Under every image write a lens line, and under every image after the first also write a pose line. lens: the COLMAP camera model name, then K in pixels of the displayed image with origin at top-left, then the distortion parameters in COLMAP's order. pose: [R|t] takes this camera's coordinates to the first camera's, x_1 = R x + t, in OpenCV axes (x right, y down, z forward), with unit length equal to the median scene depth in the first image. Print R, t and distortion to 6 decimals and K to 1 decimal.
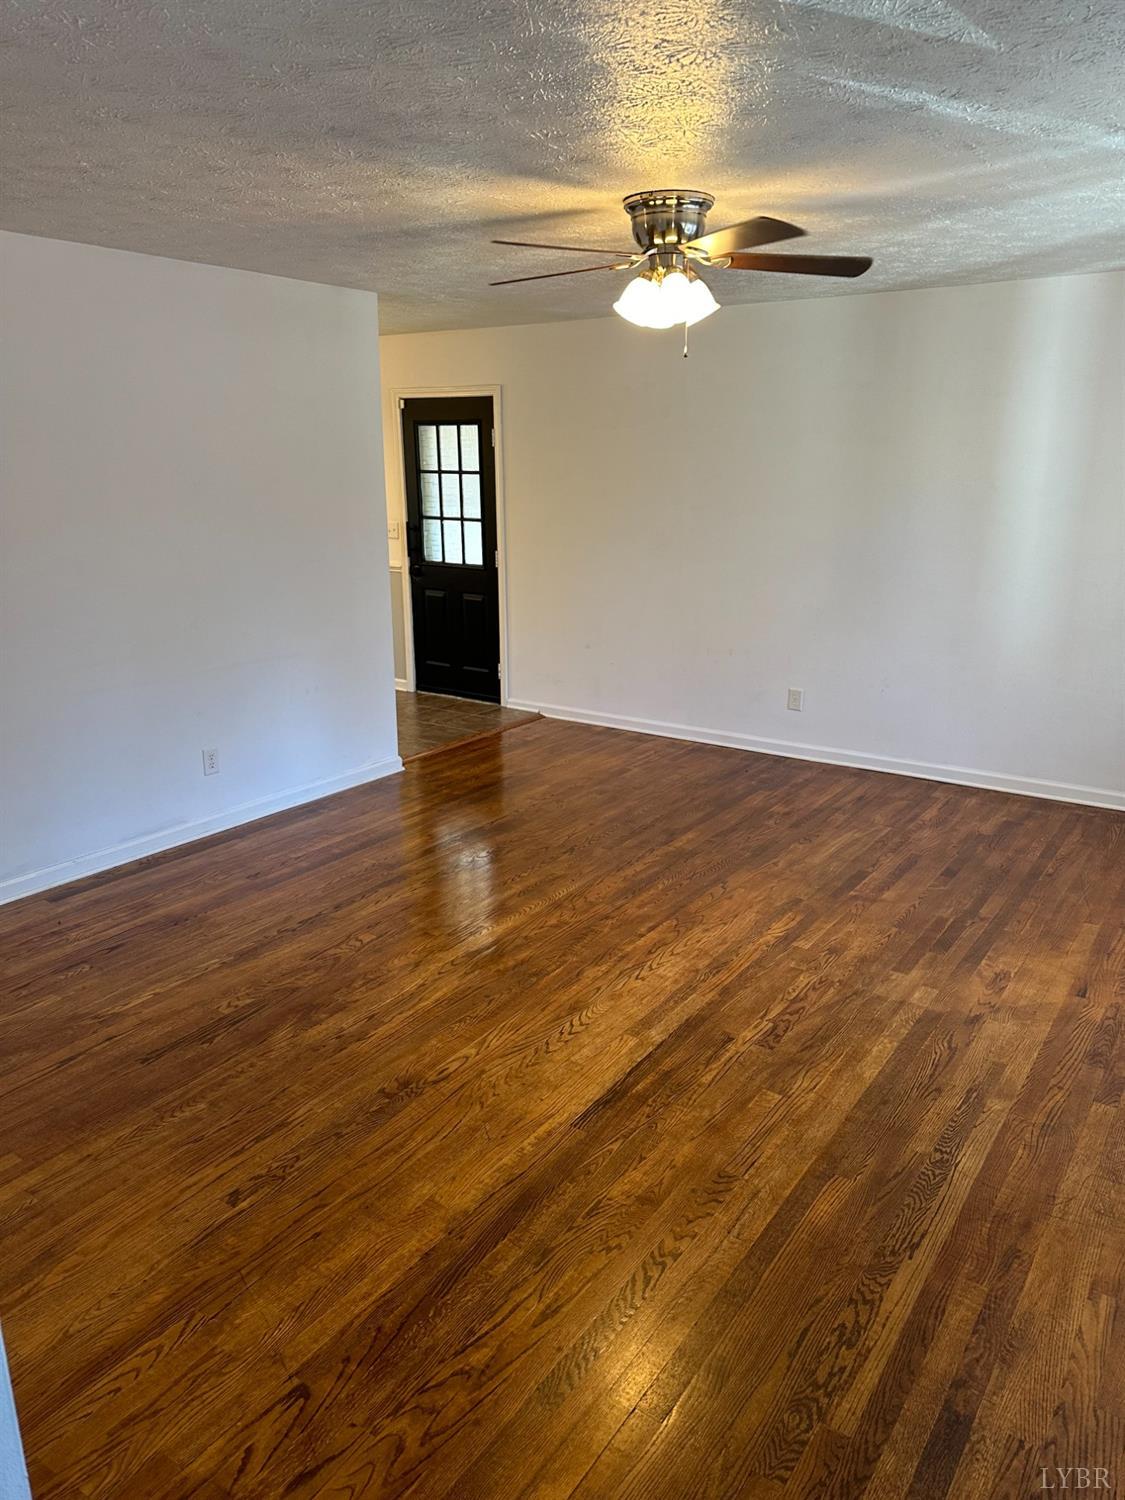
lens RADIAL K [[1055.0, 0, 562.5], [0, 1055.0, 750.0], [0, 0, 1]] dist [0.107275, -0.157295]
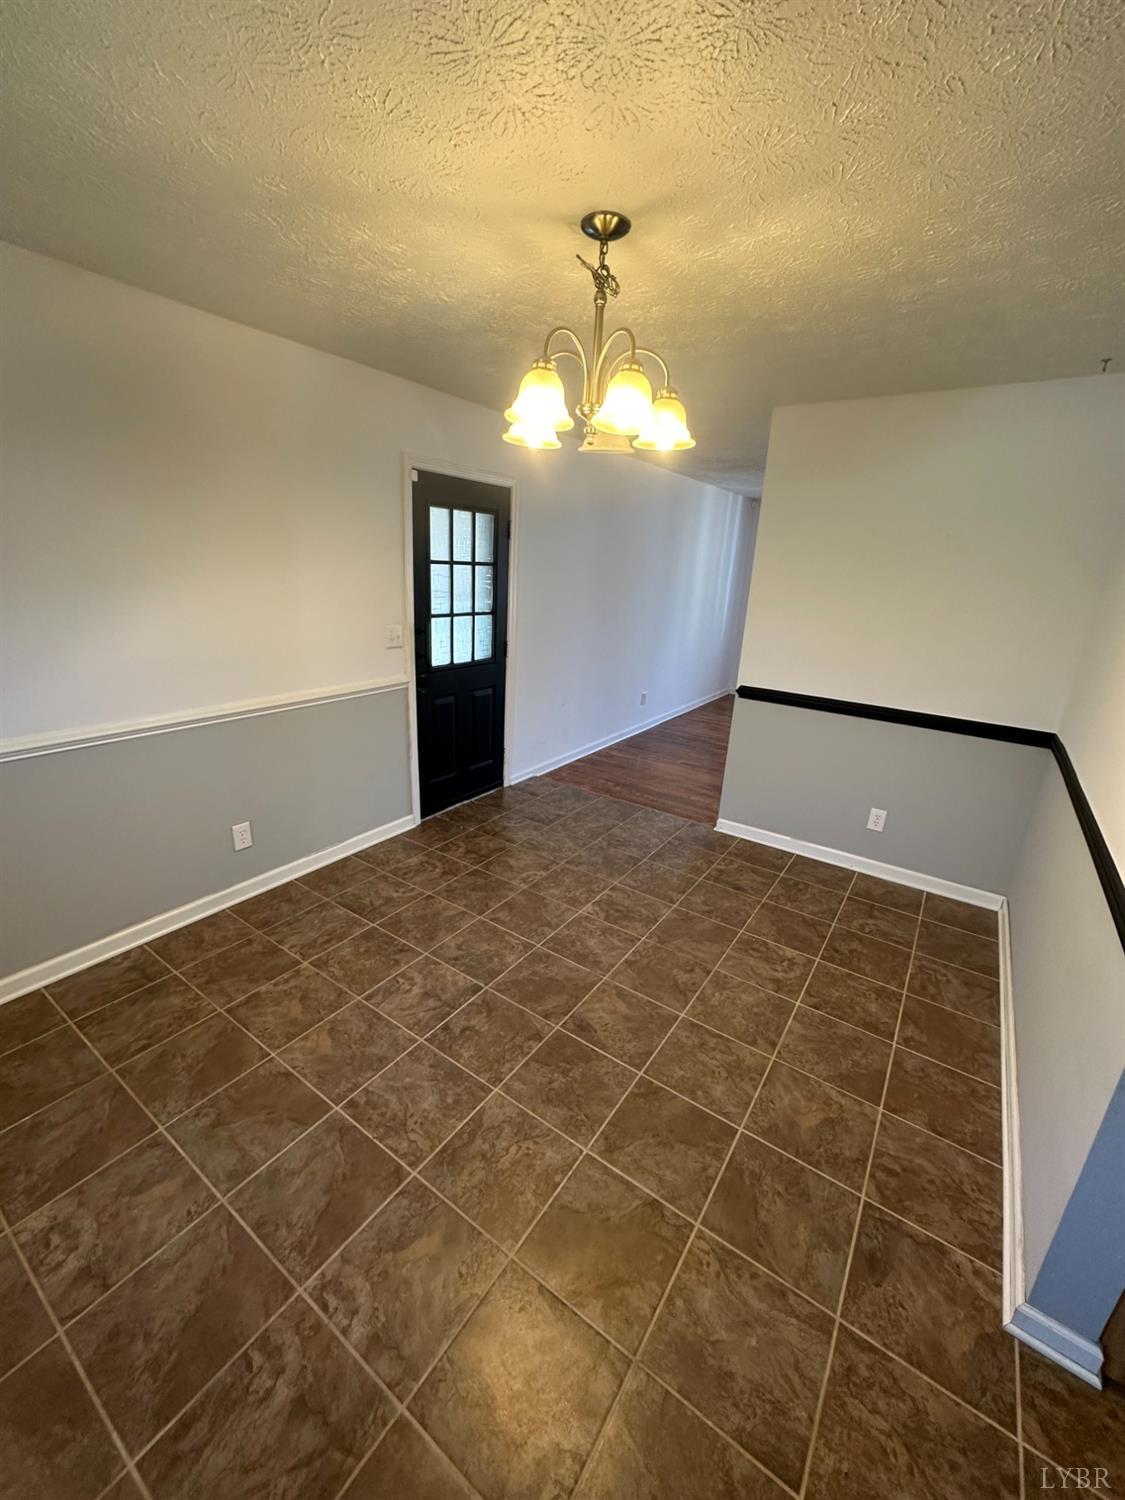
lens RADIAL K [[597.4, 0, 562.5], [0, 597.4, 750.0], [0, 0, 1]] dist [0.002253, 0.000750]
pose [[0.014253, -0.302166, 0.953149, -0.630088], [0.223321, 0.930128, 0.291529, -0.241483], [-0.974641, 0.208702, 0.080738, 0.904489]]
